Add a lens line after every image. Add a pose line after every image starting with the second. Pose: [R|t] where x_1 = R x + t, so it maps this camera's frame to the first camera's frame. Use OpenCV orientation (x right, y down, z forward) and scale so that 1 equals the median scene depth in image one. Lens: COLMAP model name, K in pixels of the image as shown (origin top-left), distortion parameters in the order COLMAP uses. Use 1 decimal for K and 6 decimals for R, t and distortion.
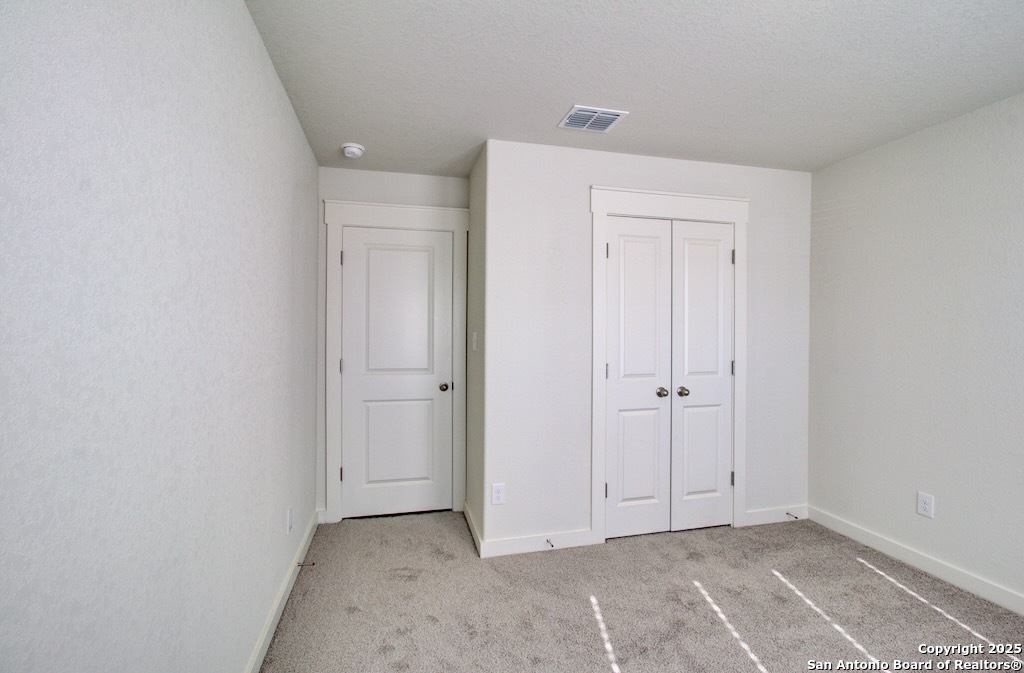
lens RADIAL K [[489.4, 0, 515.2], [0, 489.4, 333.8], [0, 0, 1]] dist [0.005201, 0.001617]
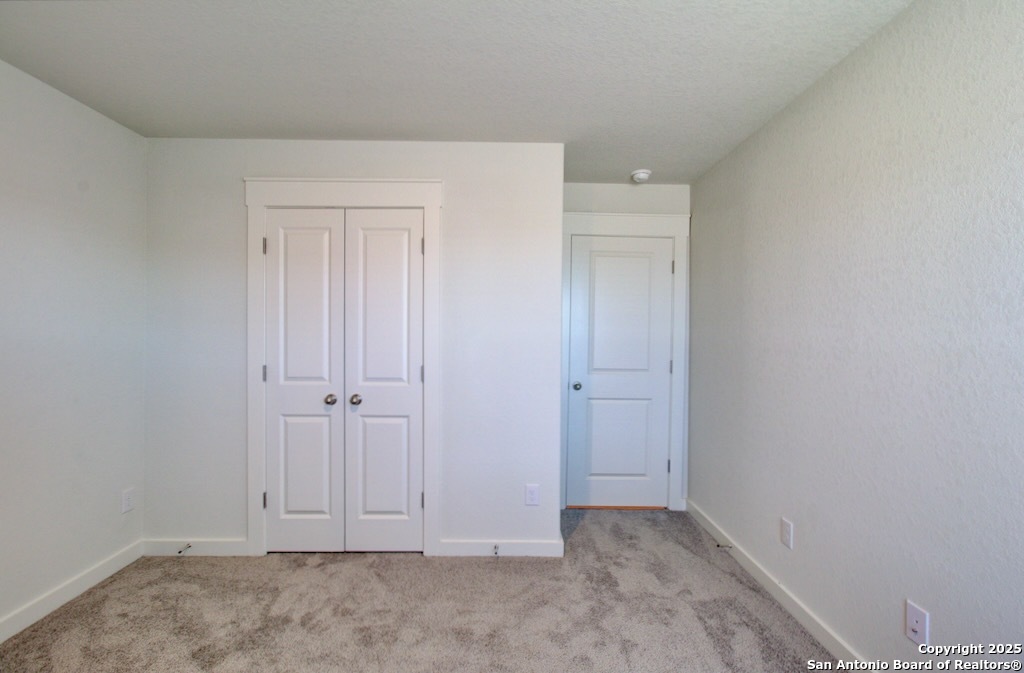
lens RADIAL K [[489.4, 0, 511.1], [0, 489.4, 335.9], [0, 0, 1]] dist [0.005201, 0.001617]
pose [[0.967074, 0.010785, -0.254265, 0.845475], [-0.007988, 0.999896, 0.012027, -0.010849], [0.254368, -0.009600, 0.967060, 0.203339]]
